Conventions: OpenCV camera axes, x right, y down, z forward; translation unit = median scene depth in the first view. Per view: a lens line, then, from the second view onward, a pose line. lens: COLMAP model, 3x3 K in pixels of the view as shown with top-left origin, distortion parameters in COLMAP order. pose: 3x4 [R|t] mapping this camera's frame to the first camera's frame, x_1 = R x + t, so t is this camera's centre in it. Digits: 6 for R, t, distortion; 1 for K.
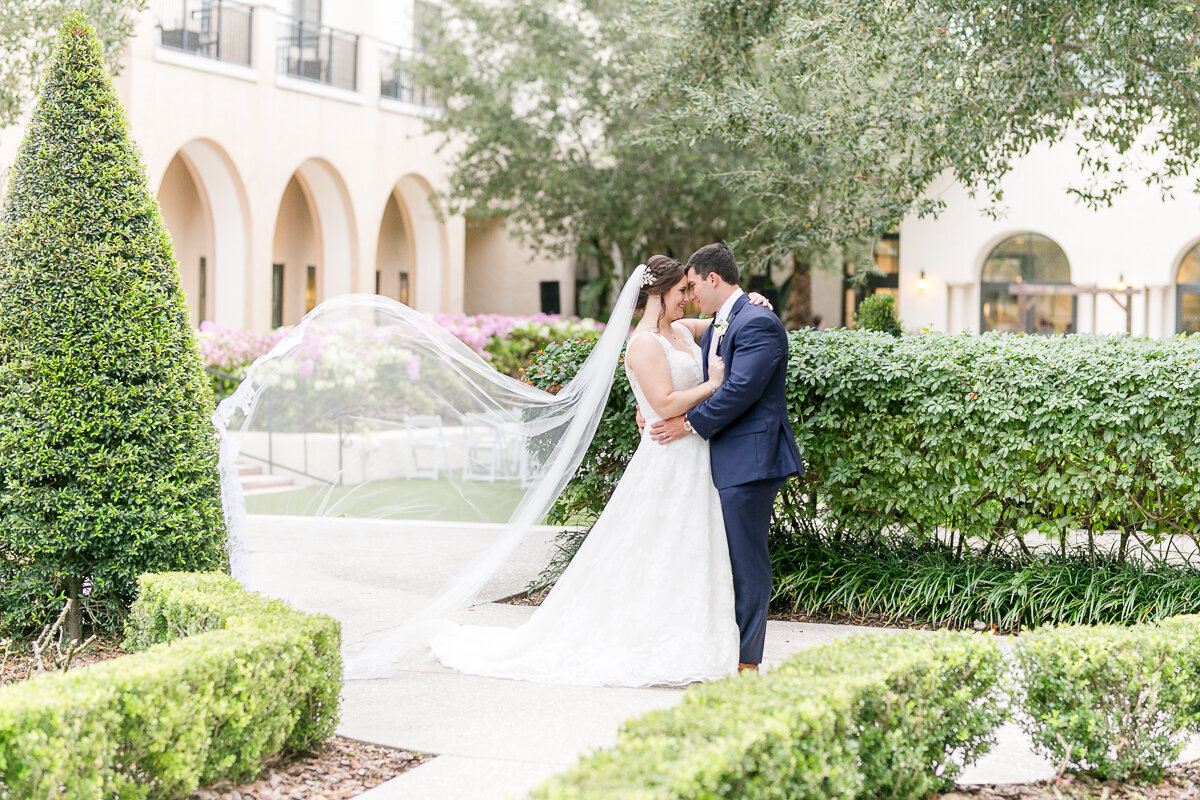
lens RADIAL K [[2993.9, 0, 600.0], [0, 2993.9, 400.0], [0, 0, 1]] dist [-0.032009, -0.266266]
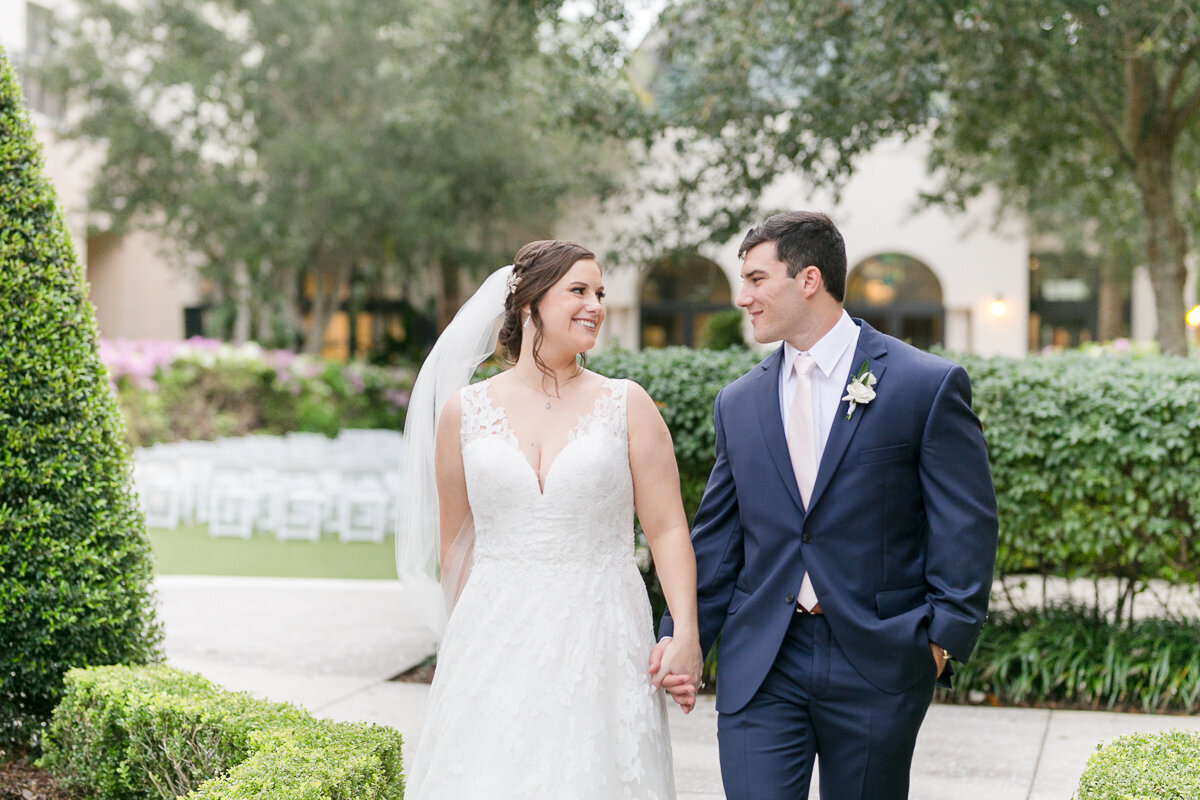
lens RADIAL K [[2993.9, 0, 600.0], [0, 2993.9, 400.0], [0, 0, 1]] dist [-0.032009, -0.266266]
pose [[0.985163, -0.008907, 0.171387, -0.145201], [0.010590, 0.999904, -0.008906, -0.003043], [-0.171292, 0.010589, 0.985163, 0.211247]]
